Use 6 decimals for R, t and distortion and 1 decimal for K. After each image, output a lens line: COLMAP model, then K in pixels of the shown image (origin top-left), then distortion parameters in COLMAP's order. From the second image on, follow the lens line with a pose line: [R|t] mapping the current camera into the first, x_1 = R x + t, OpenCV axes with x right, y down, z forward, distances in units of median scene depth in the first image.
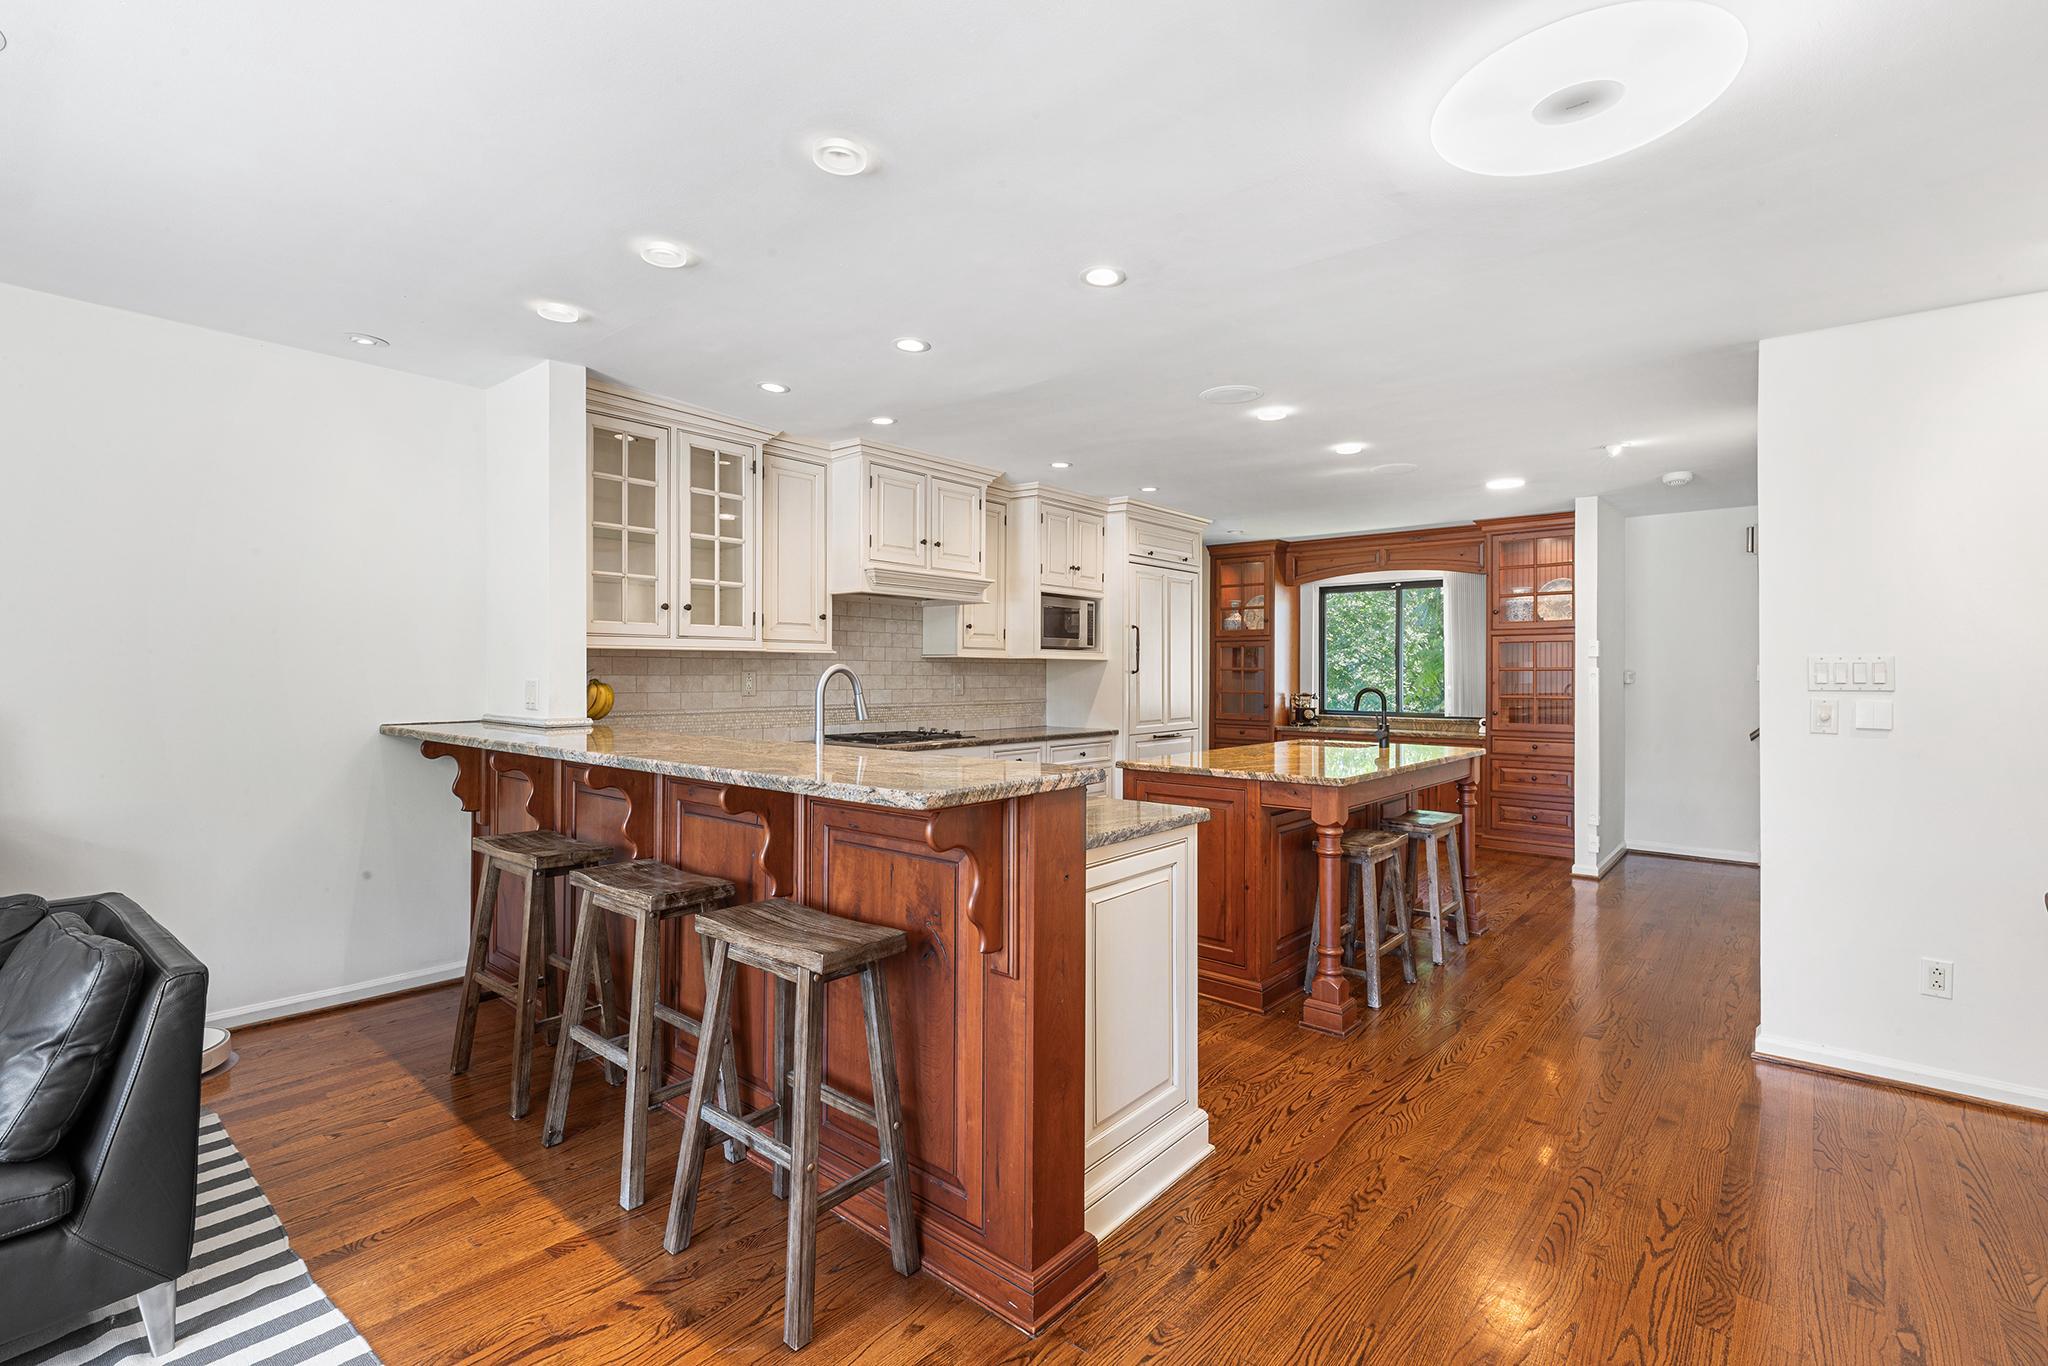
lens RADIAL K [[904.1, 0, 1003.2], [0, 904.1, 667.0], [0, 0, 1]] dist [-0.002272, 0.000095]
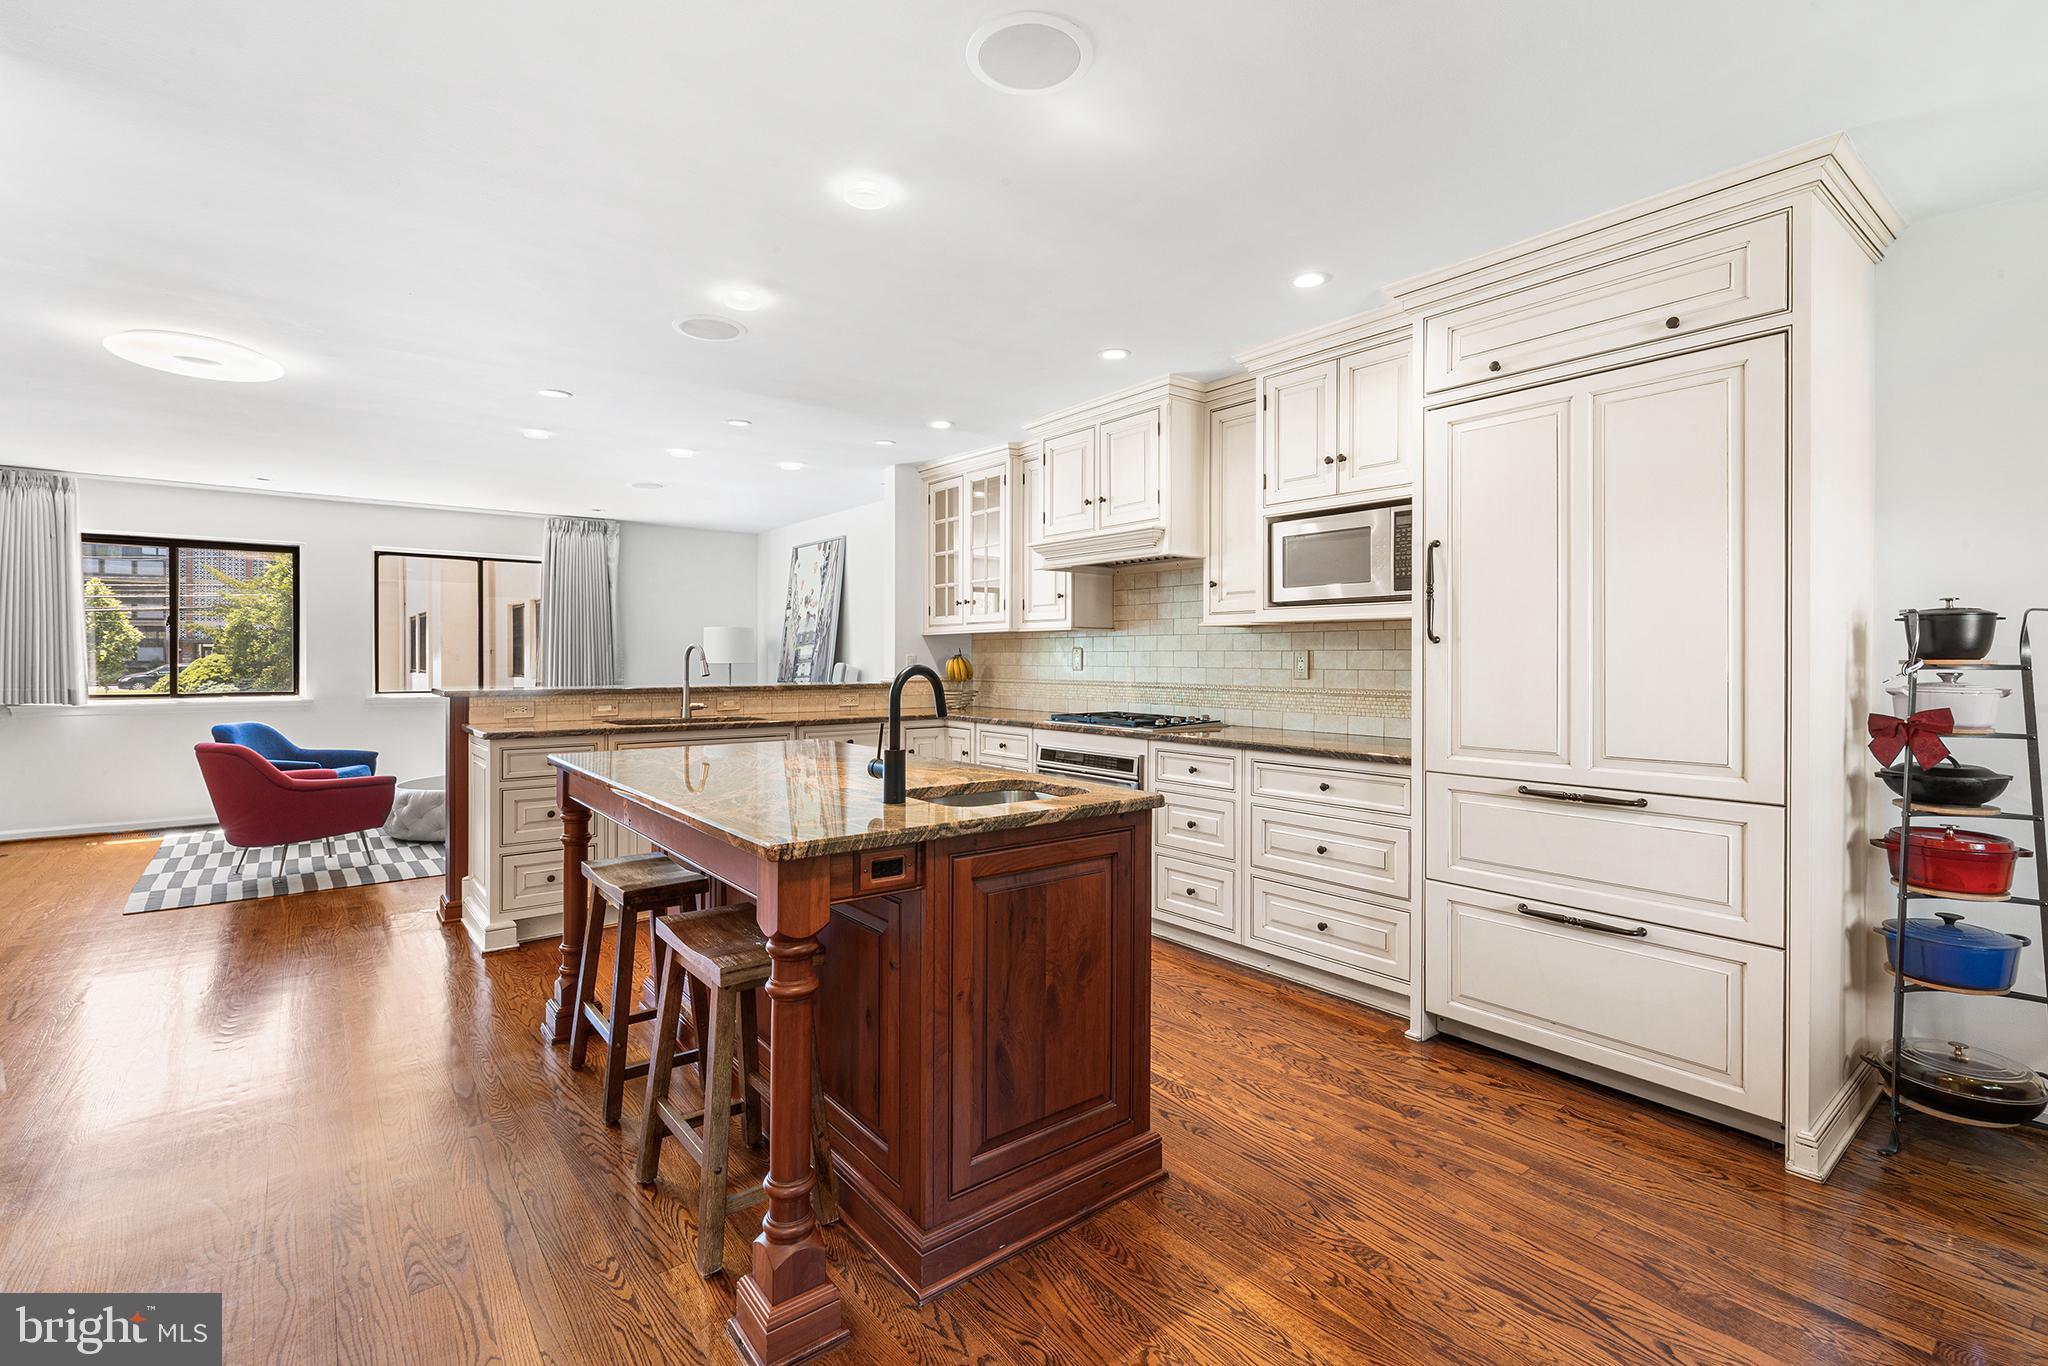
lens RADIAL K [[912.9, 0, 1037.0], [0, 912.9, 658.2], [0, 0, 1]] dist [0.002593, 0.000763]
pose [[-0.173158, -0.002974, -0.984890, 0.733934], [0.006321, 0.999971, -0.004131, 0.018888], [0.984874, -0.006941, -0.173134, 0.998632]]
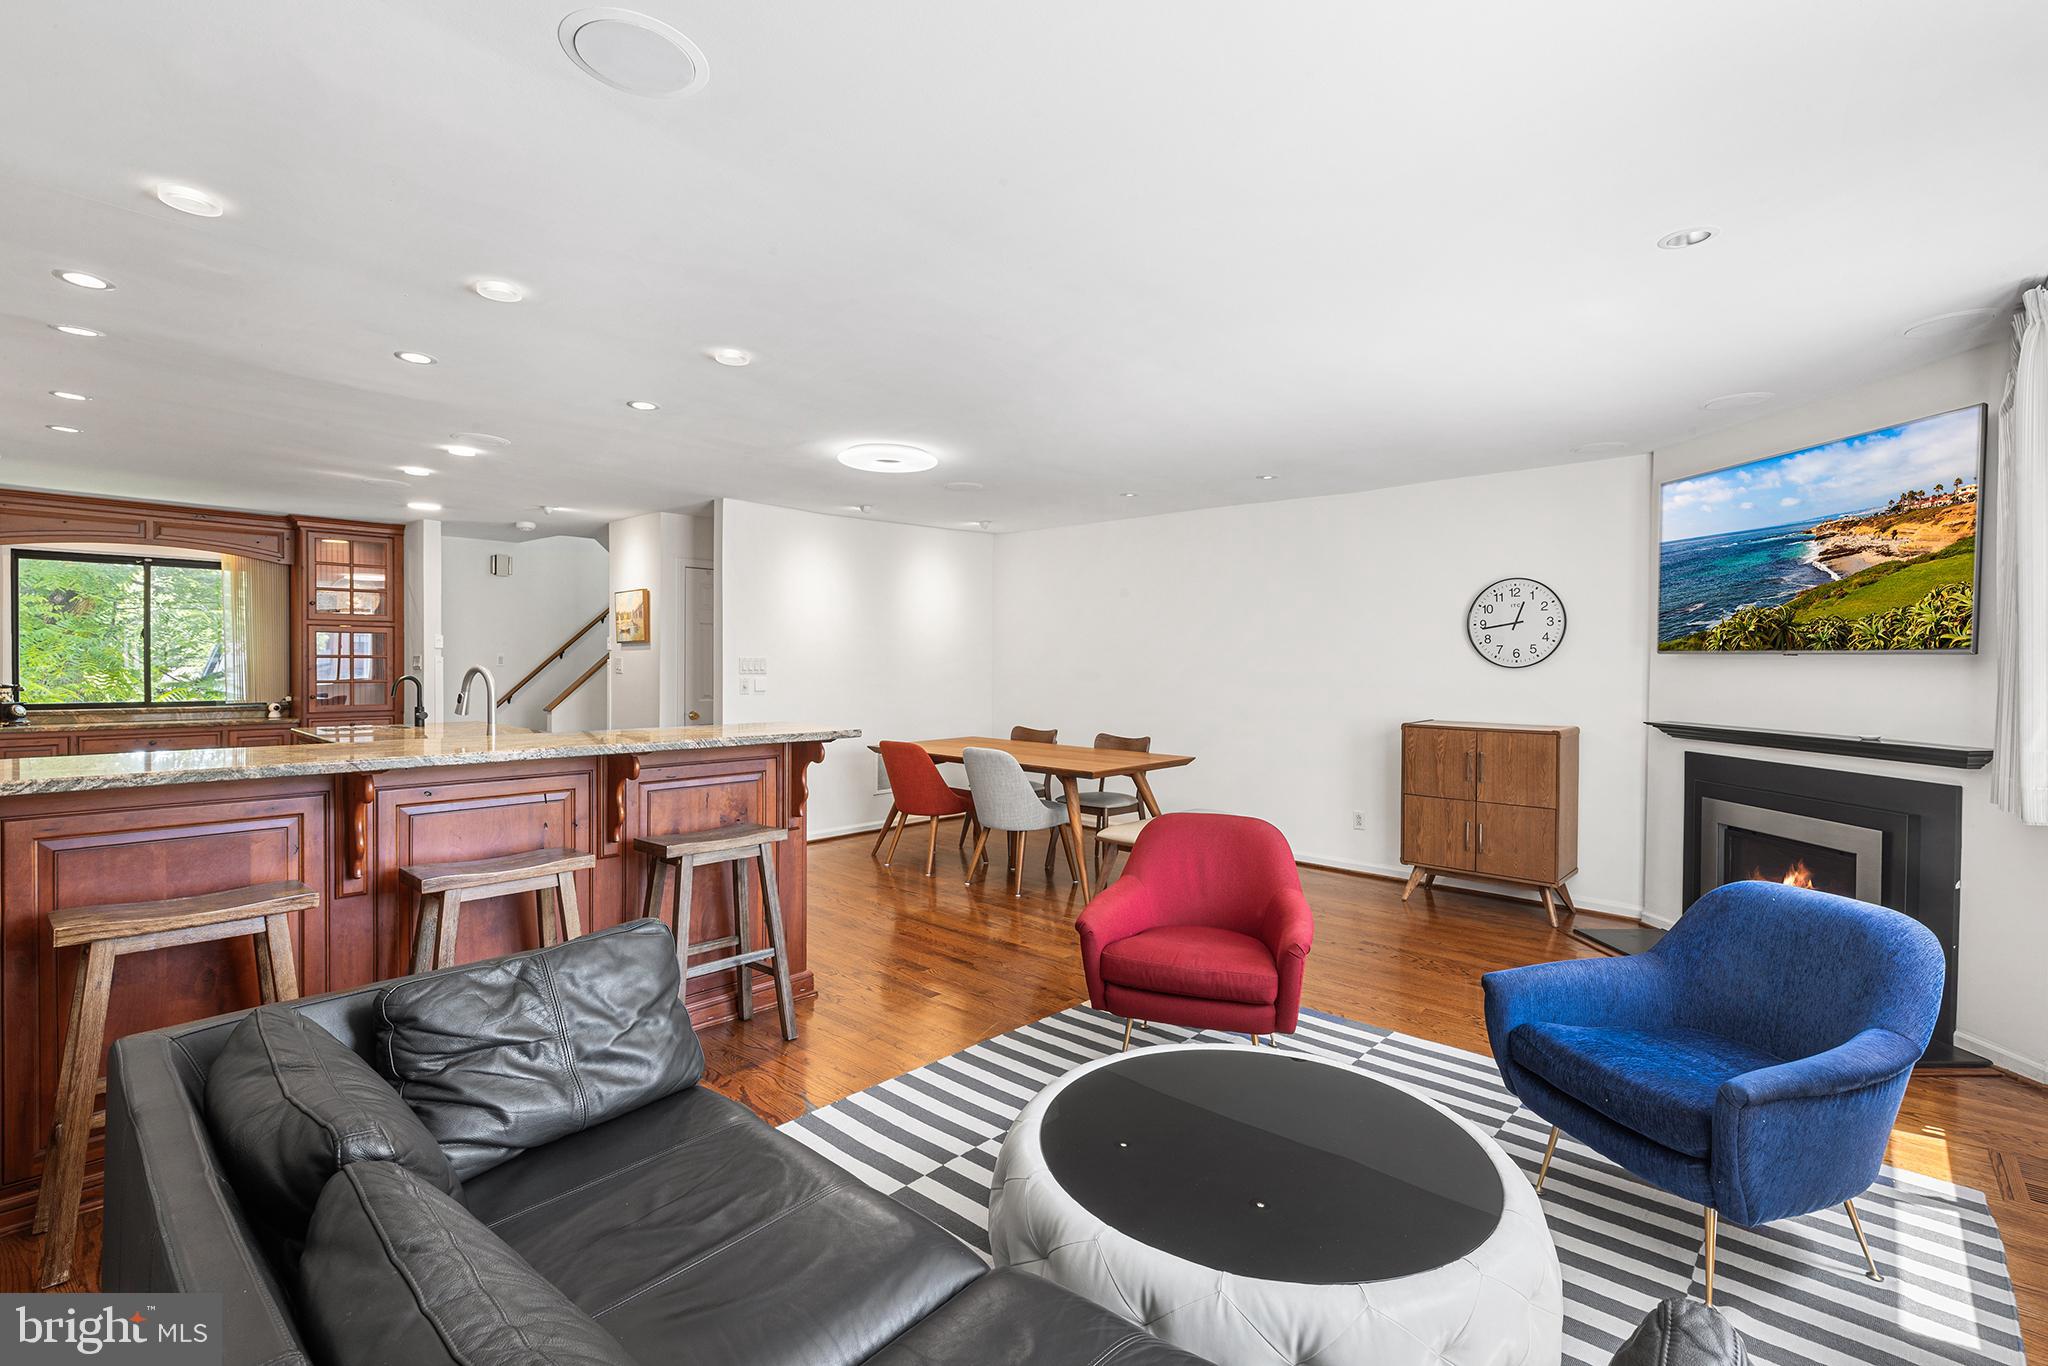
lens RADIAL K [[912.9, 0, 1037.0], [0, 912.9, 658.2], [0, 0, 1]] dist [0.002593, 0.000763]
pose [[0.018350, -0.004163, 0.999823, -0.659516], [-0.015327, 0.999873, 0.004445, -0.016737], [-0.999714, -0.015405, 0.018284, 0.155135]]
